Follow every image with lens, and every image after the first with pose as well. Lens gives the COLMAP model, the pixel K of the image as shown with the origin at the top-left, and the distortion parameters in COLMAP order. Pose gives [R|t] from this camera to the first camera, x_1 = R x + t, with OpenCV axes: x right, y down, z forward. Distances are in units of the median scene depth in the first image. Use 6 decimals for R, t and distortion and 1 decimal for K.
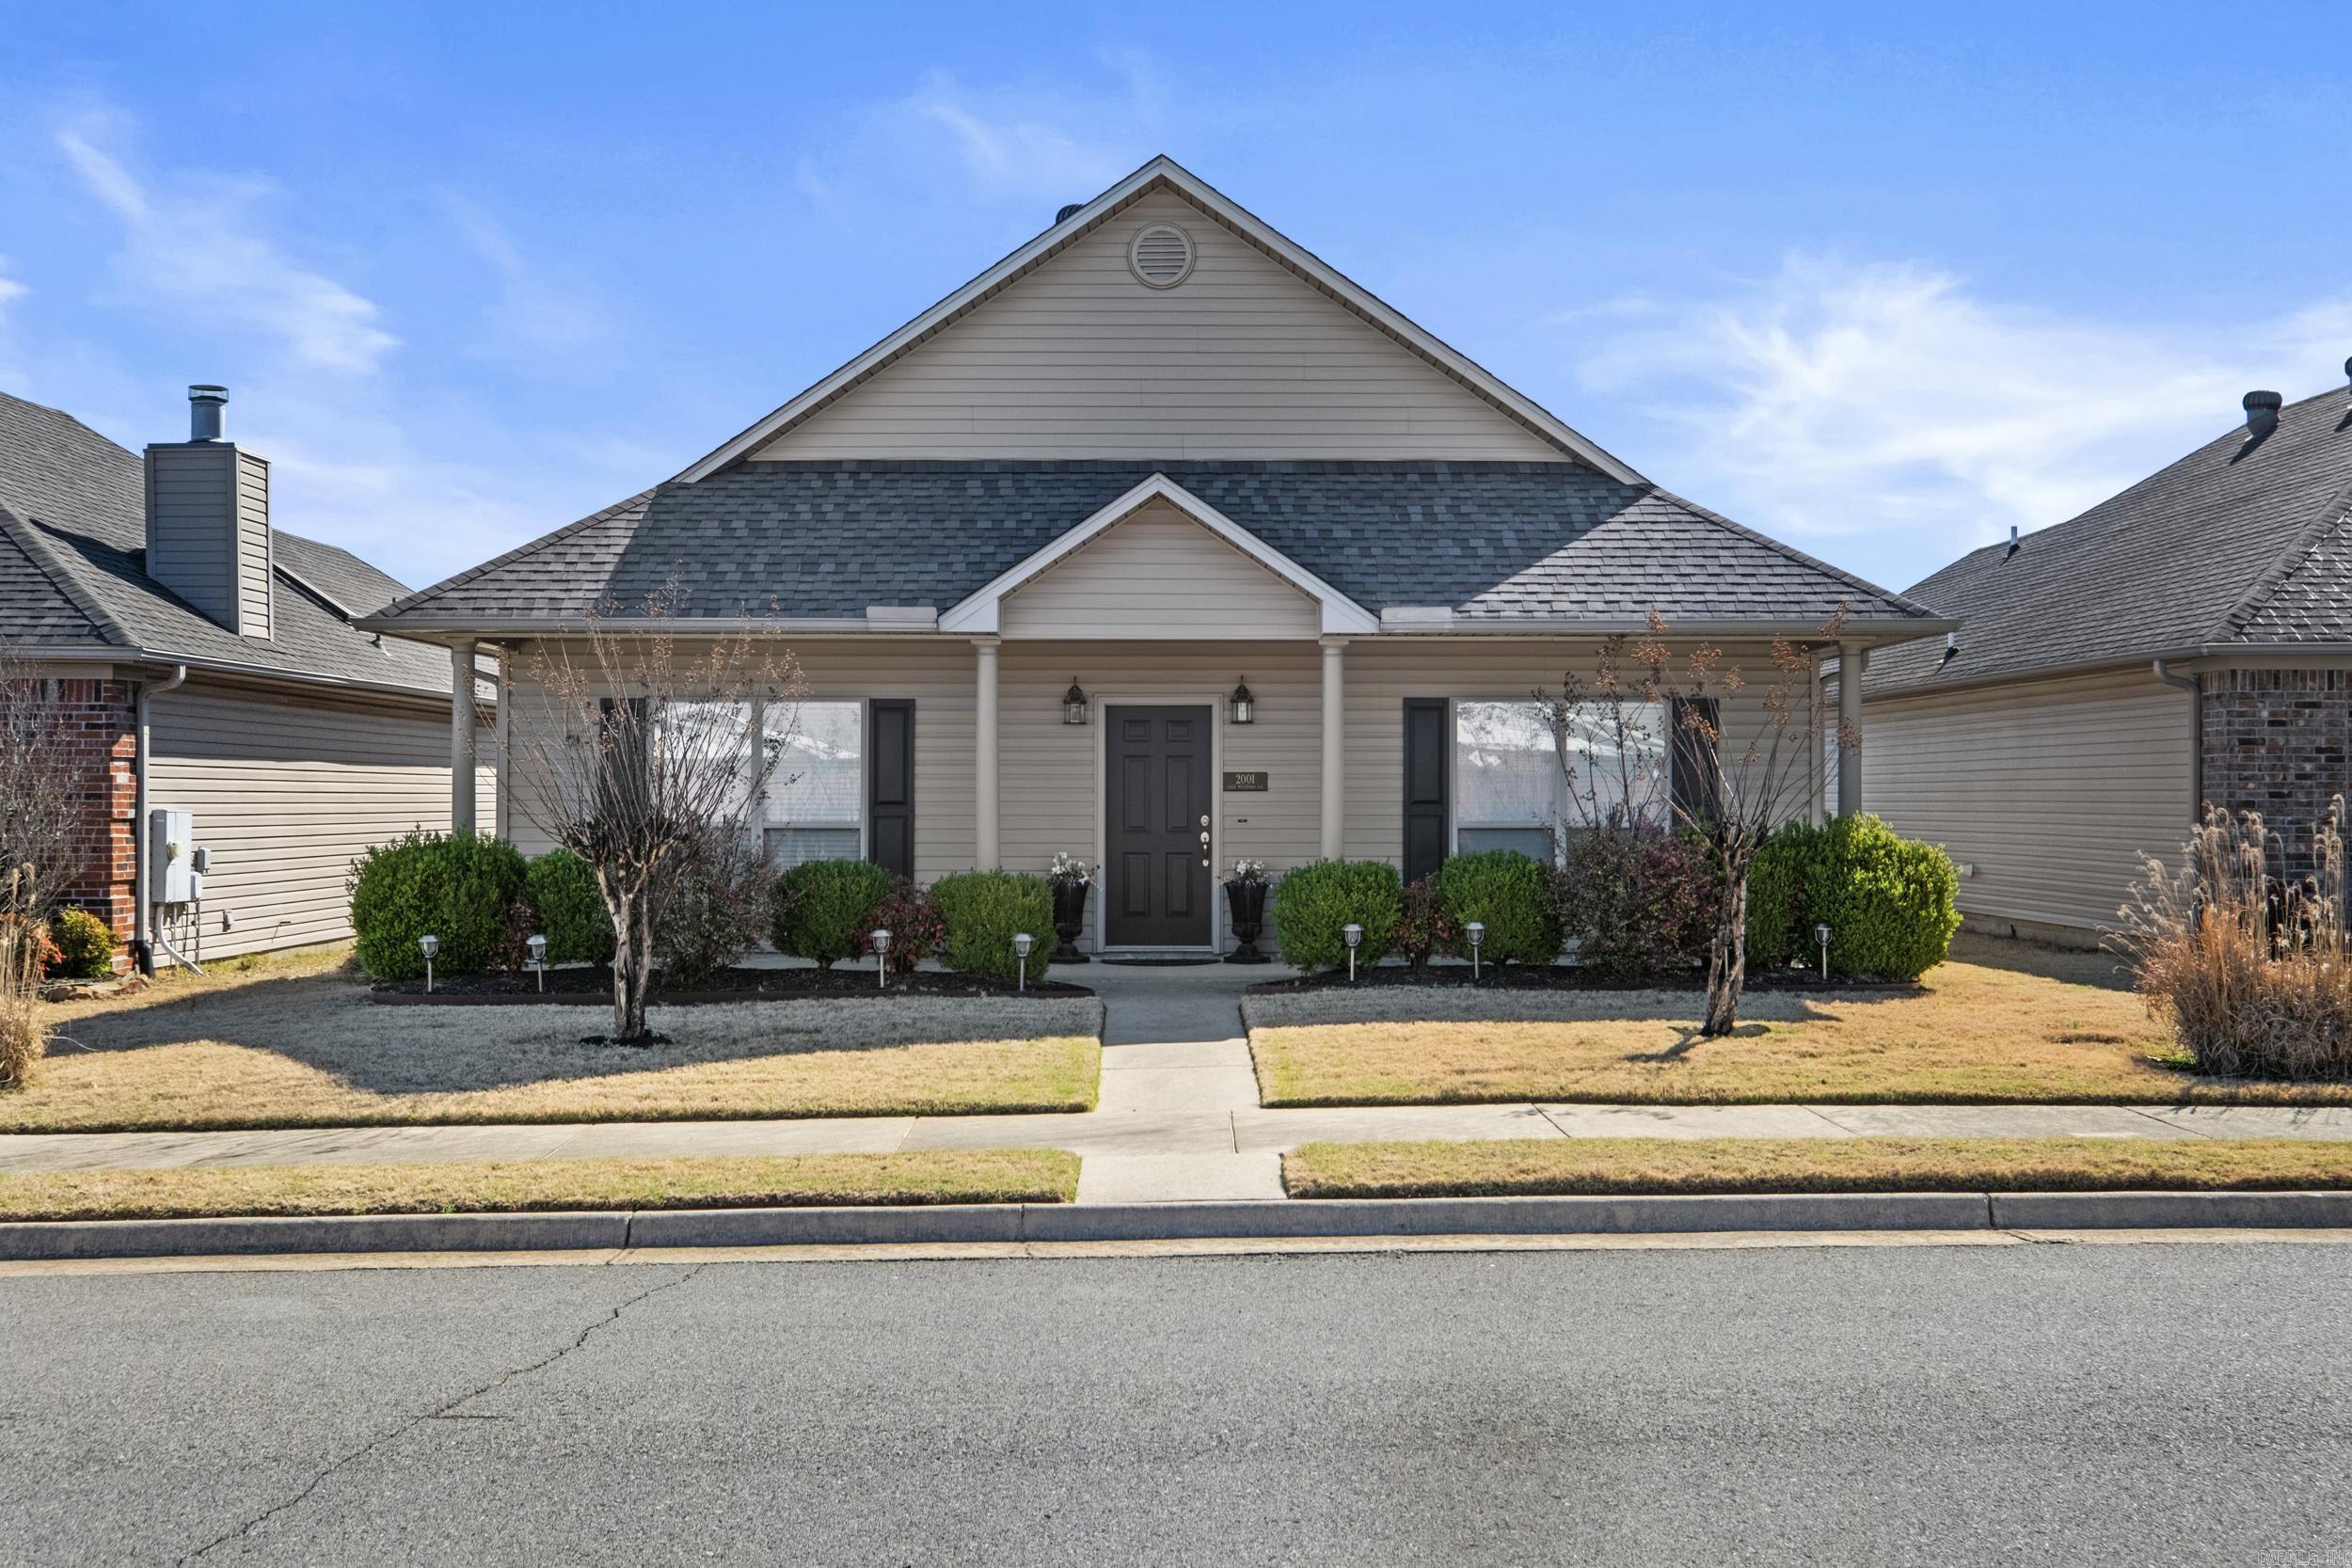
lens RADIAL K [[2544.2, 0, 1176.0], [0, 2544.2, 784.0], [0, 0, 1]] dist [-0.000380, 0.002516]
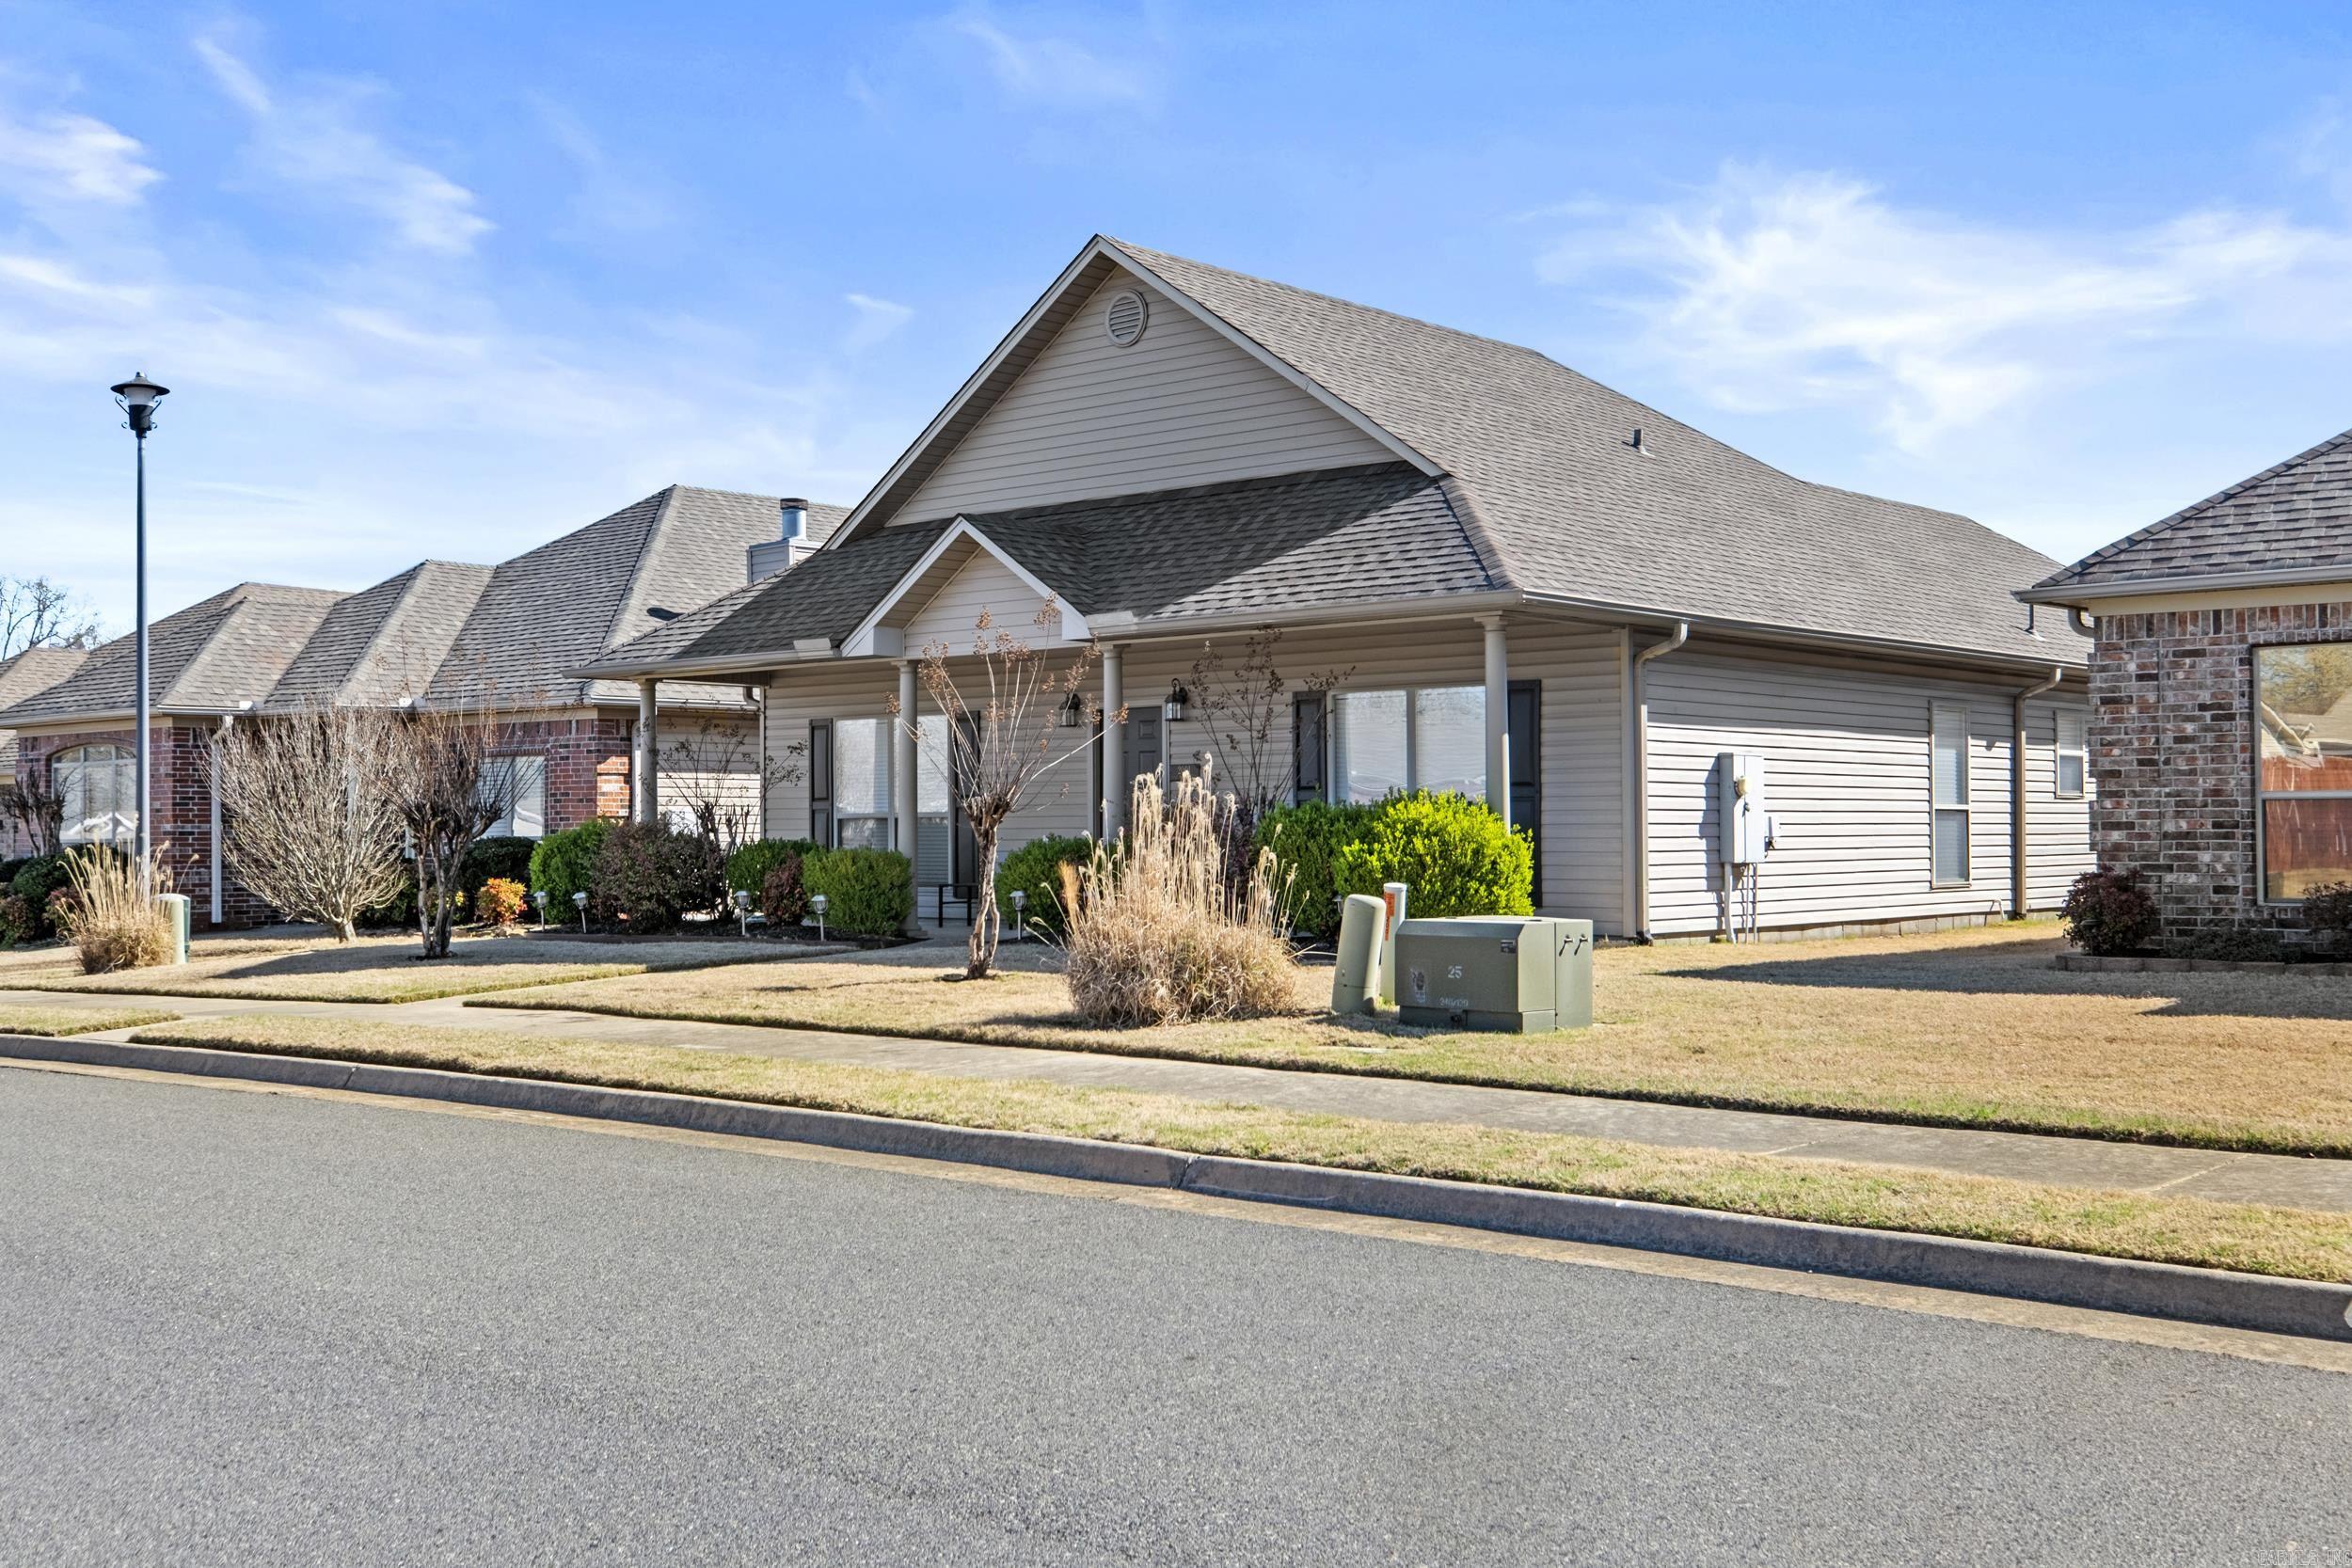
lens RADIAL K [[2544.2, 0, 1176.0], [0, 2544.2, 784.0], [0, 0, 1]] dist [-0.000380, 0.002516]
pose [[0.731740, -0.017840, -0.681351, 0.785623], [0.011073, 0.999837, -0.014288, 0.020341], [0.681494, 0.002910, 0.731818, 0.167715]]
